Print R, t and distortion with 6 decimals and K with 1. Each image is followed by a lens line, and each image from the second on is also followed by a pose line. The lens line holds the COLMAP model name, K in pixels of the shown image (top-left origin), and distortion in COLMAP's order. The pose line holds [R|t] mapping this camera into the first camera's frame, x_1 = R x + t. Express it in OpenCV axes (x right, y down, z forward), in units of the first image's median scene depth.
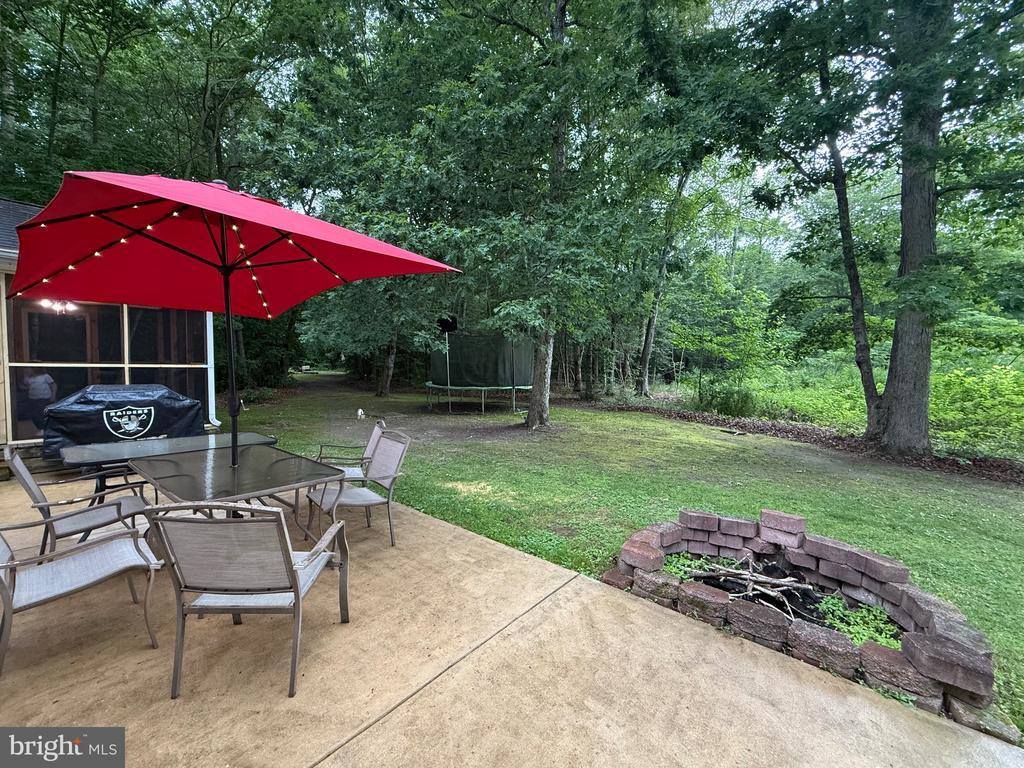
lens RADIAL K [[408.2, 0, 511.0], [0, 408.2, 384.0], [0, 0, 1]] dist [0.000228, -0.000236]
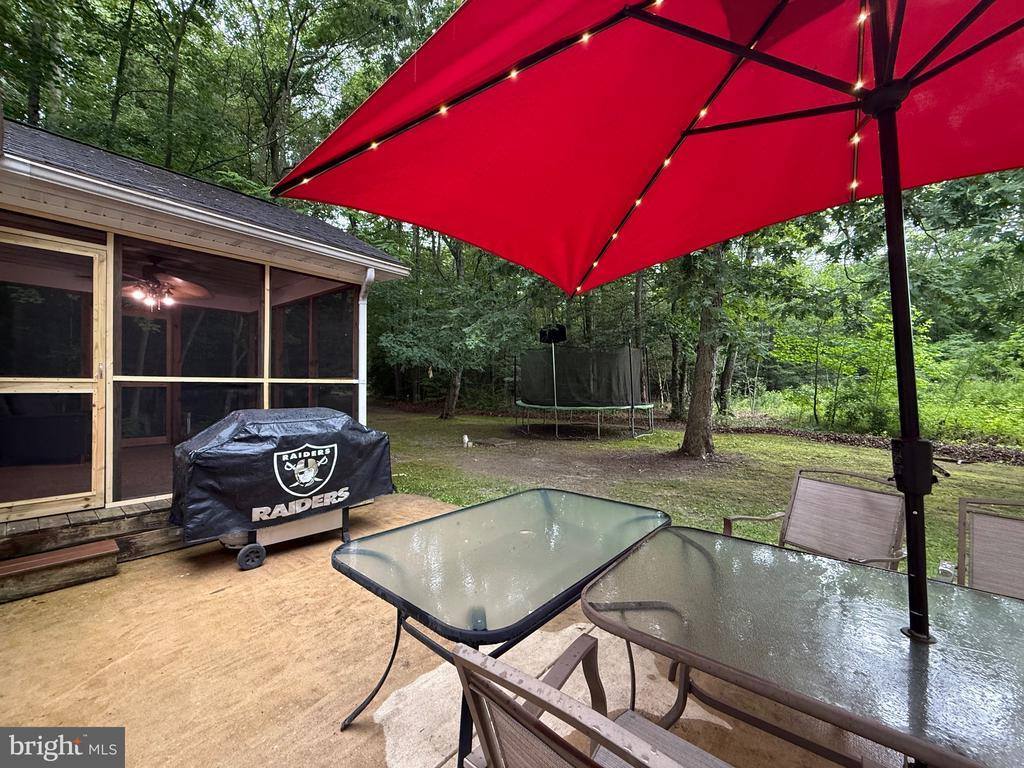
lens RADIAL K [[408.2, 0, 511.0], [0, 408.2, 384.0], [0, 0, 1]] dist [0.000228, -0.000236]
pose [[0.999947, -0.010264, -0.000472, -0.613154], [0.010229, 0.998786, -0.048187, -0.002758], [0.000966, 0.048180, 0.998838, 0.373619]]
